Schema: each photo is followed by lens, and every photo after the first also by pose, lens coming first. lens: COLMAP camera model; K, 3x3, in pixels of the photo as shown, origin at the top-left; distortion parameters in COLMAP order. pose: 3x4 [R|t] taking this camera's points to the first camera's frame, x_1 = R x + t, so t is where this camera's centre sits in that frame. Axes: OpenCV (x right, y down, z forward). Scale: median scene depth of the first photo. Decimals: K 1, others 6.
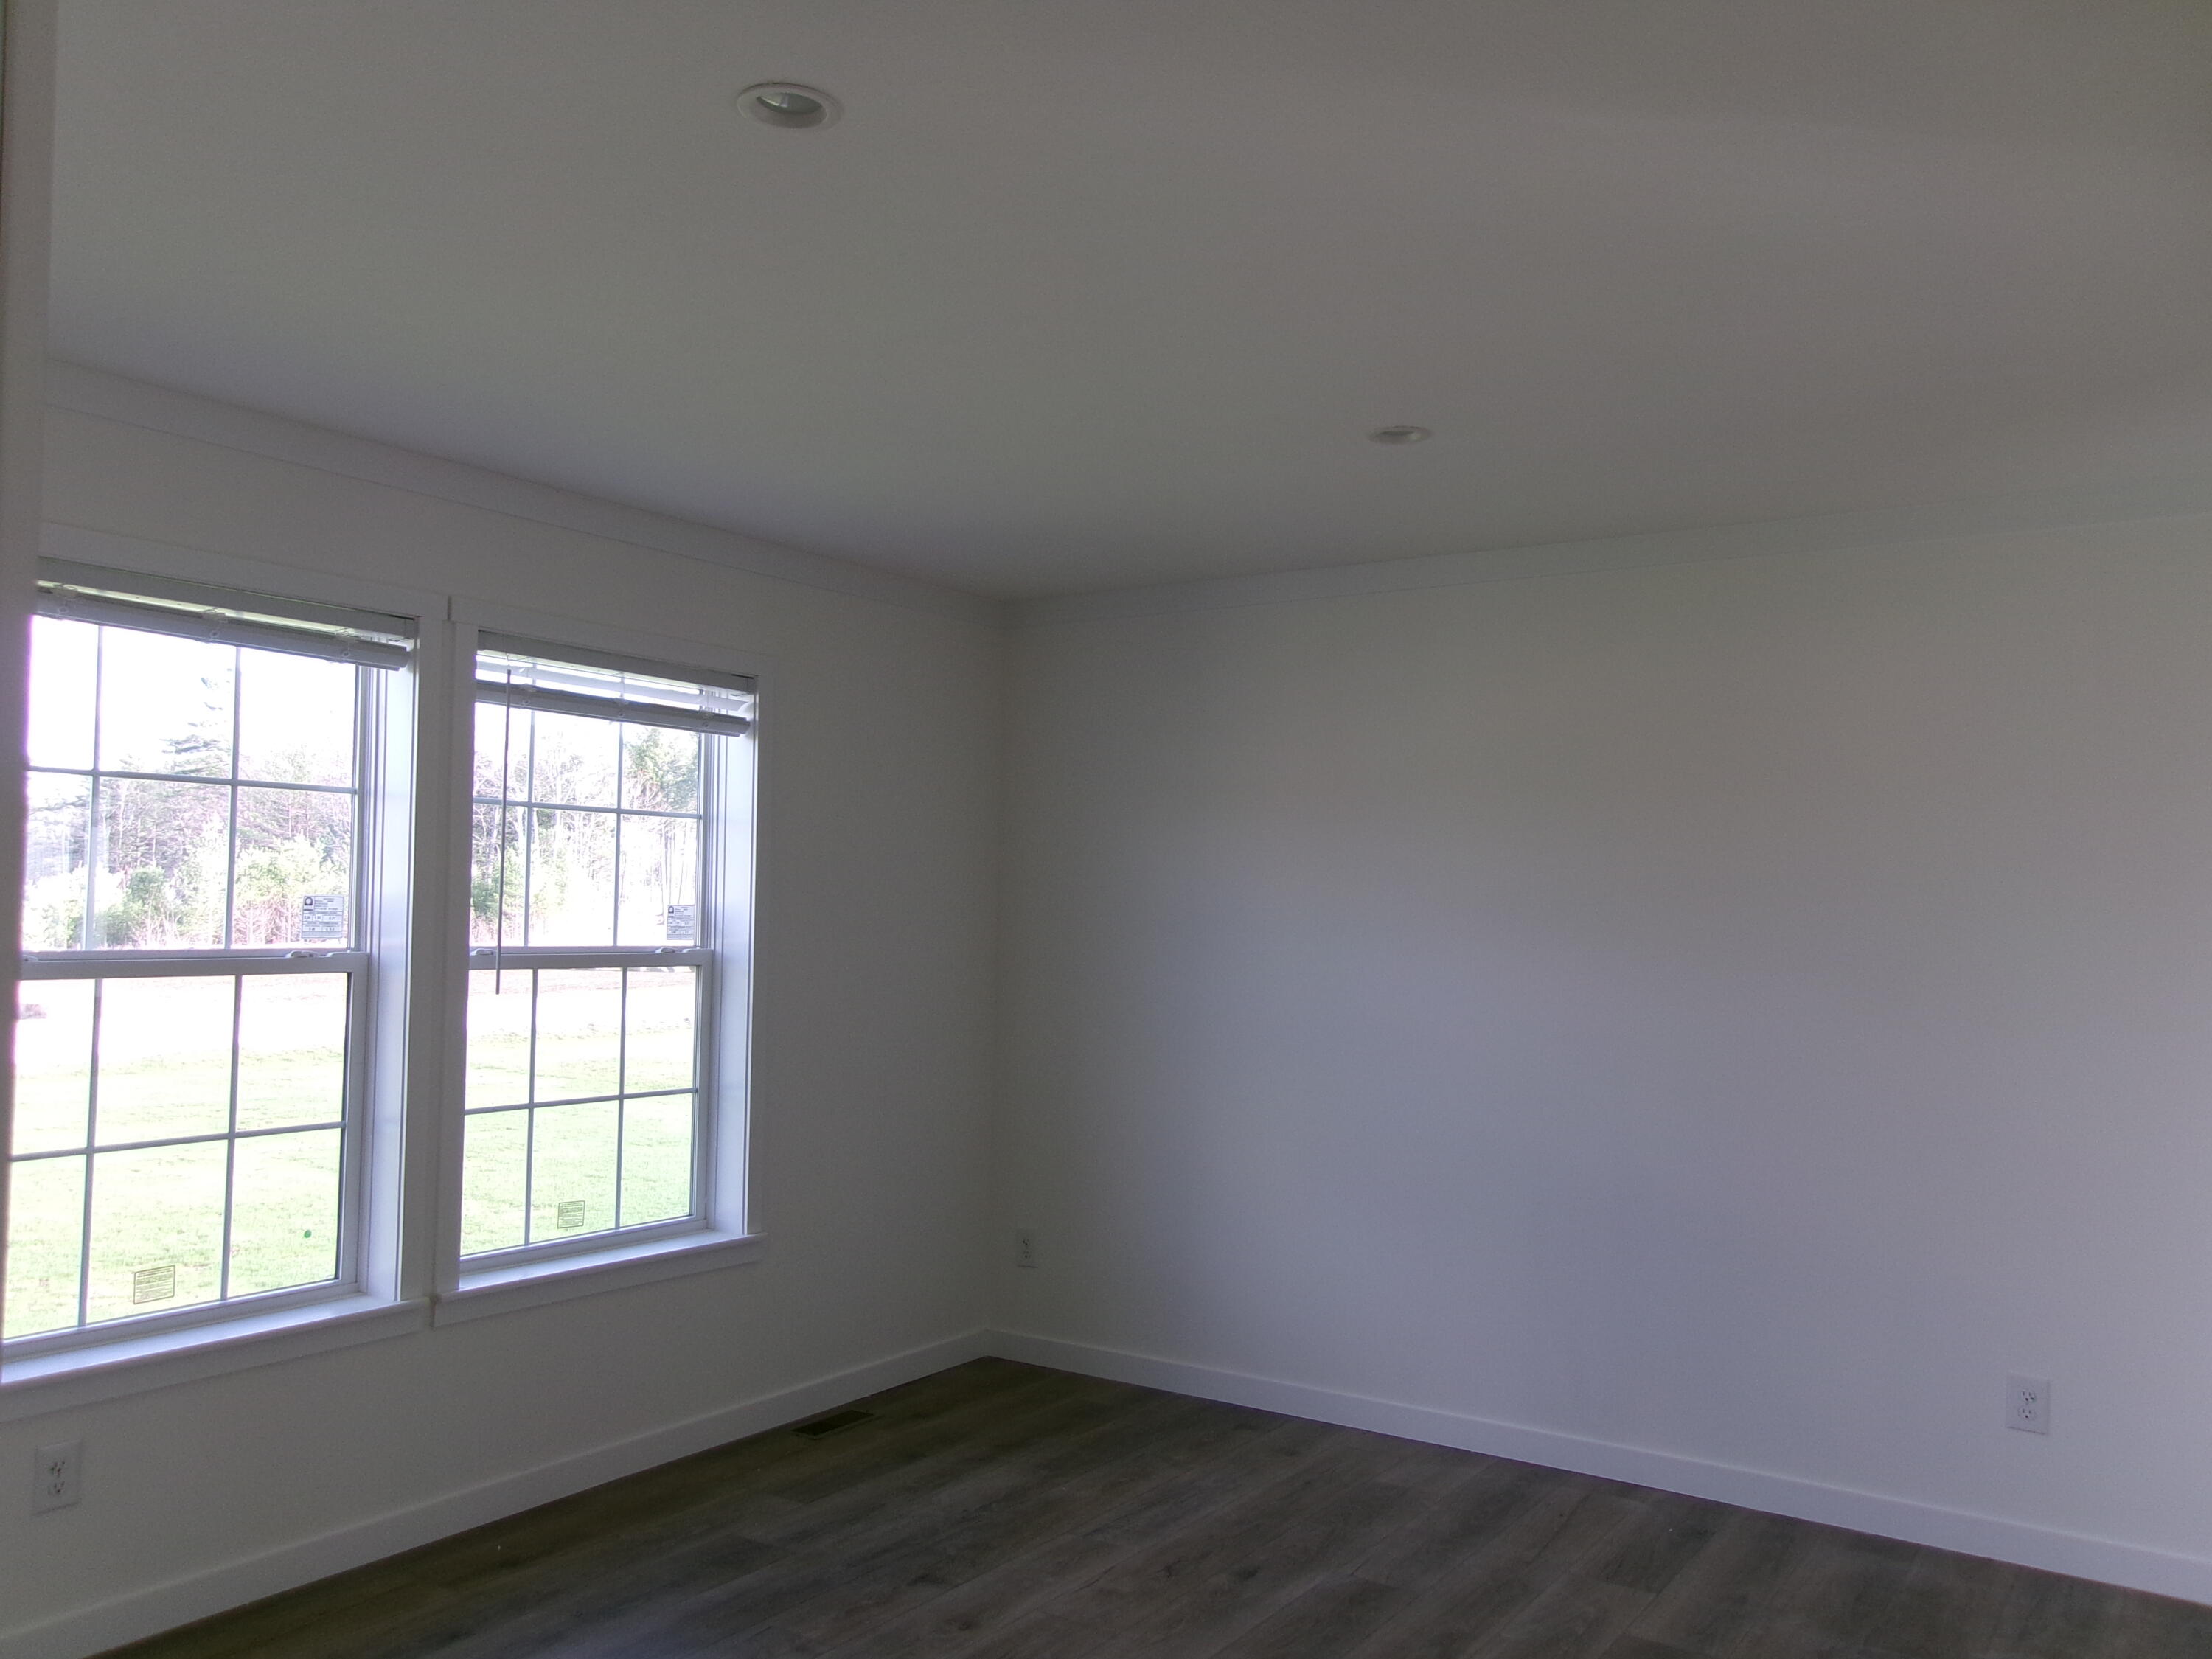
lens RADIAL K [[1758.2, 0, 1101.1], [0, 1758.2, 839.9], [0, 0, 1]] dist [0.016269, 0.025843]
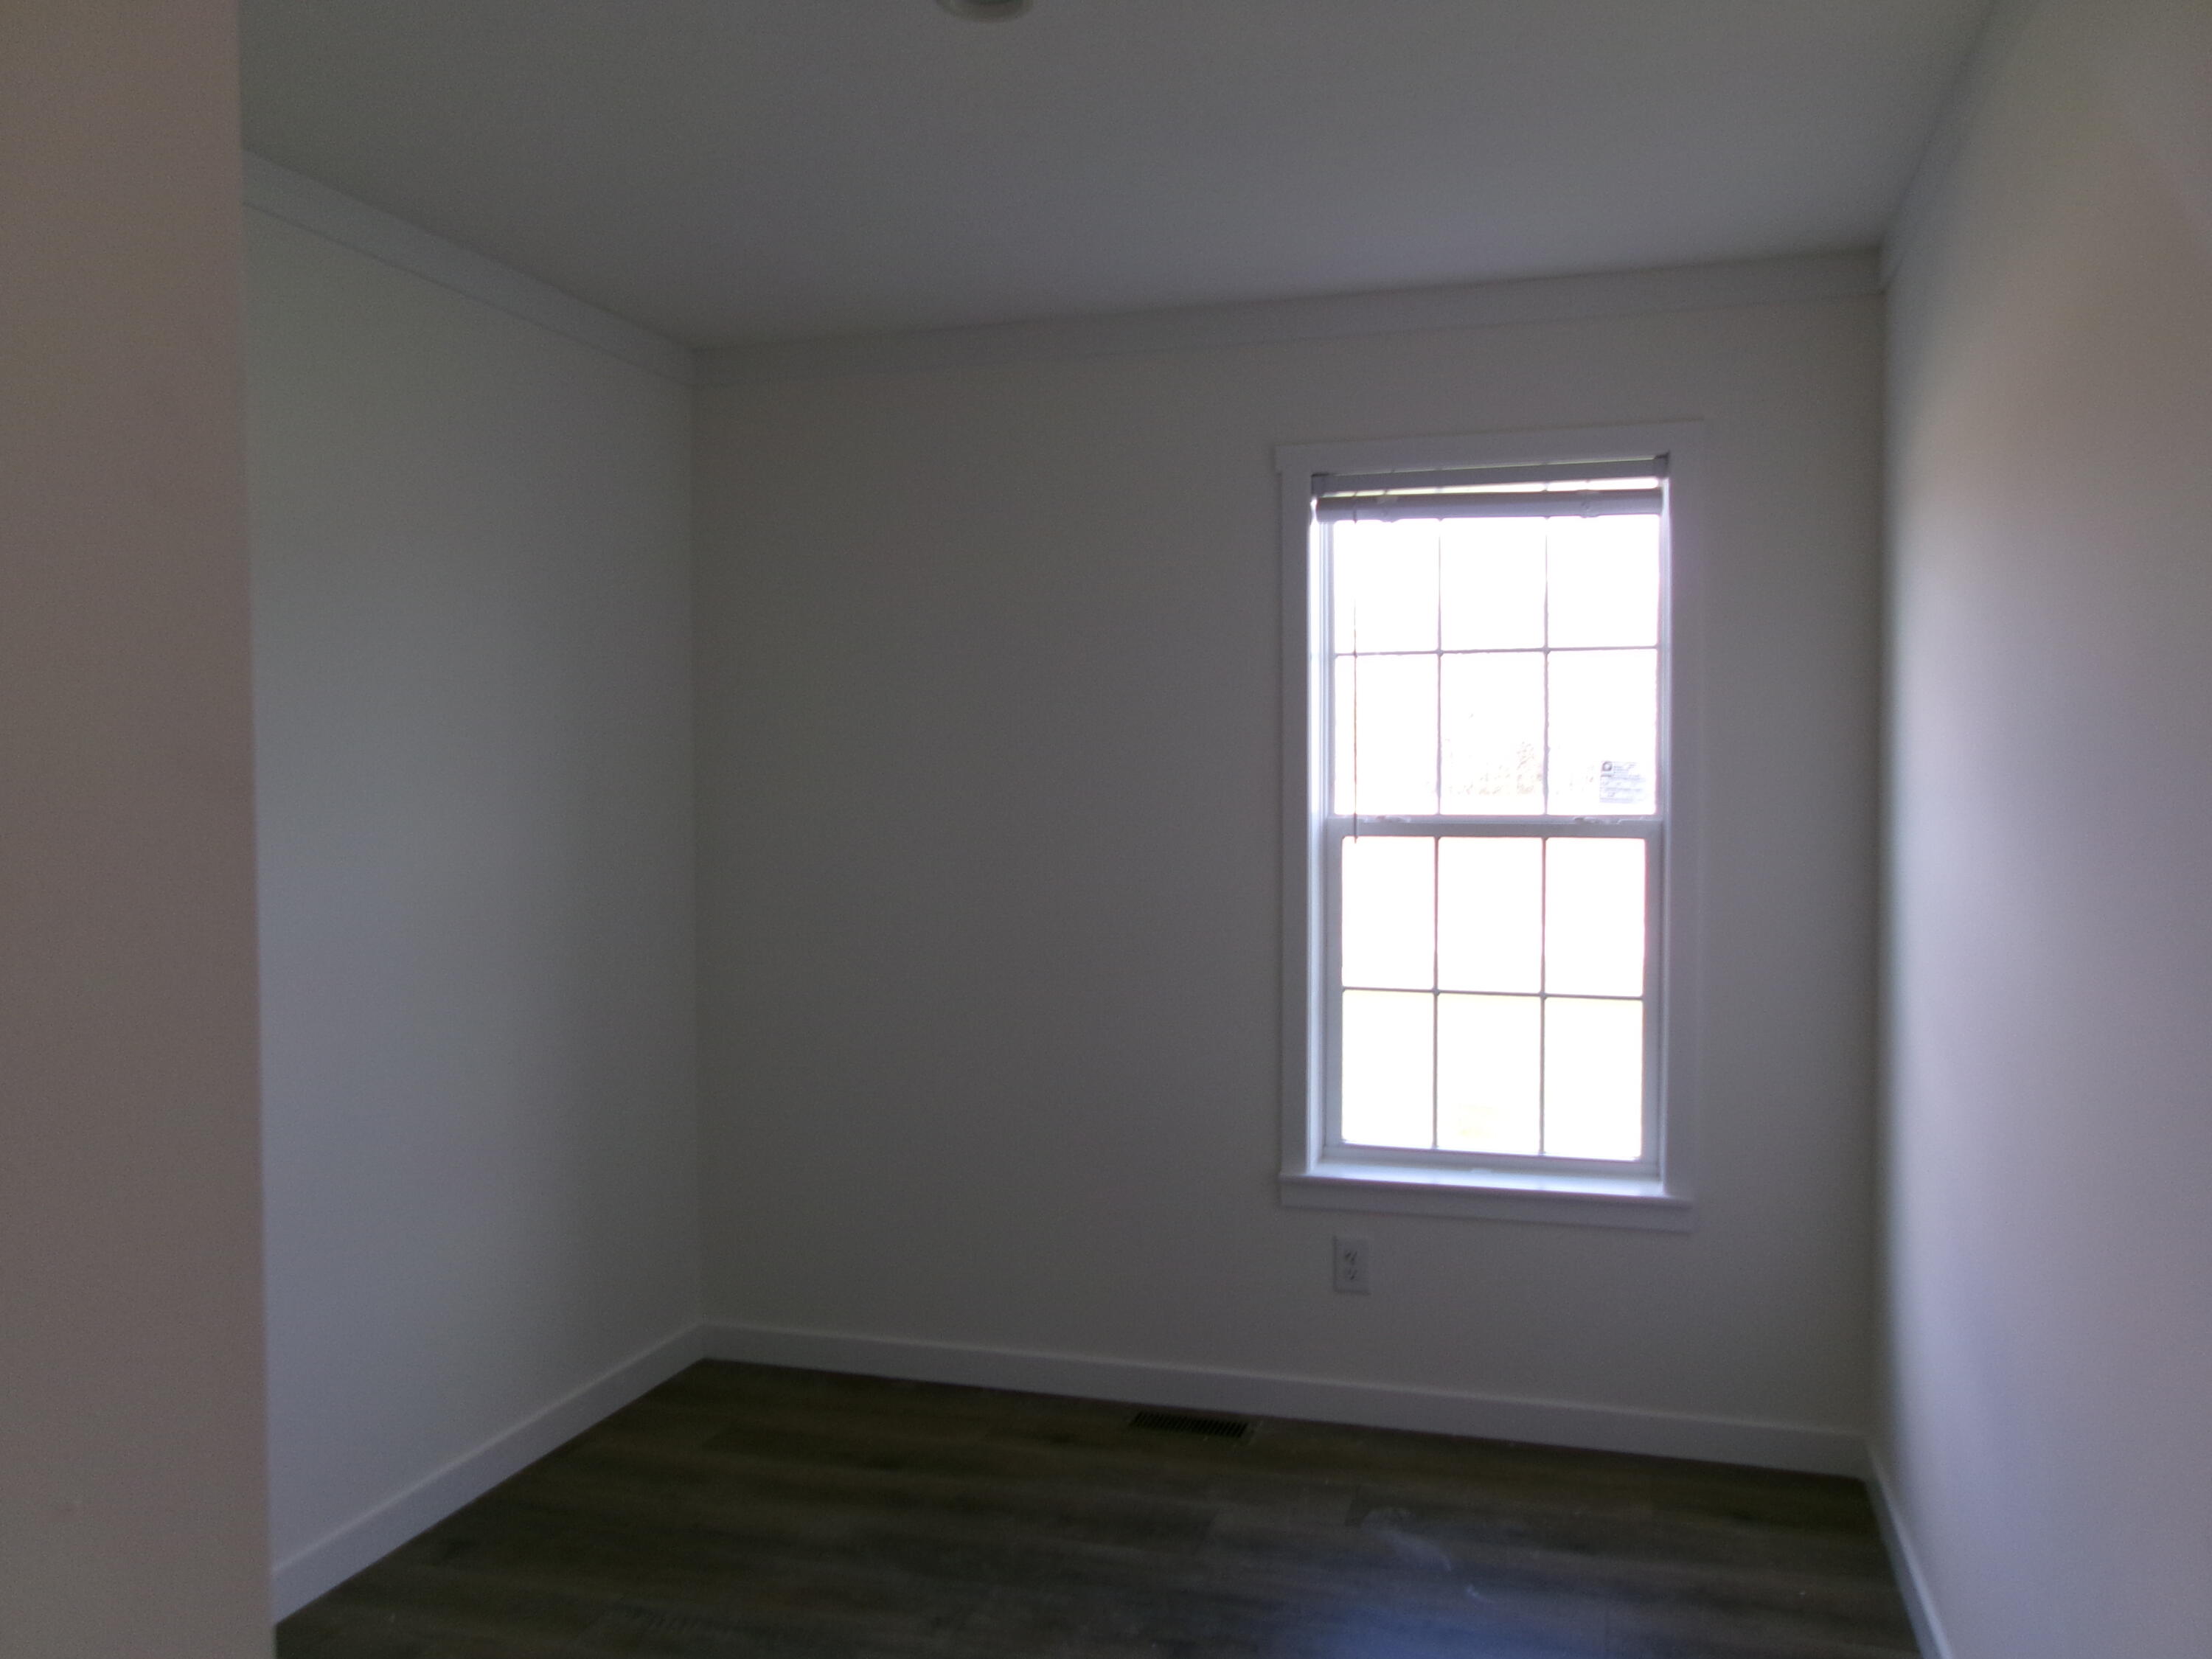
lens RADIAL K [[1642.4, 0, 1112.9], [0, 1642.4, 826.1], [0, 0, 1]] dist [-0.022665, -0.000873]
pose [[0.311929, 0.018095, -0.949933, 0.424487], [0.045937, 0.998362, 0.034102, 0.032388], [0.948994, -0.054274, 0.310587, 0.607069]]
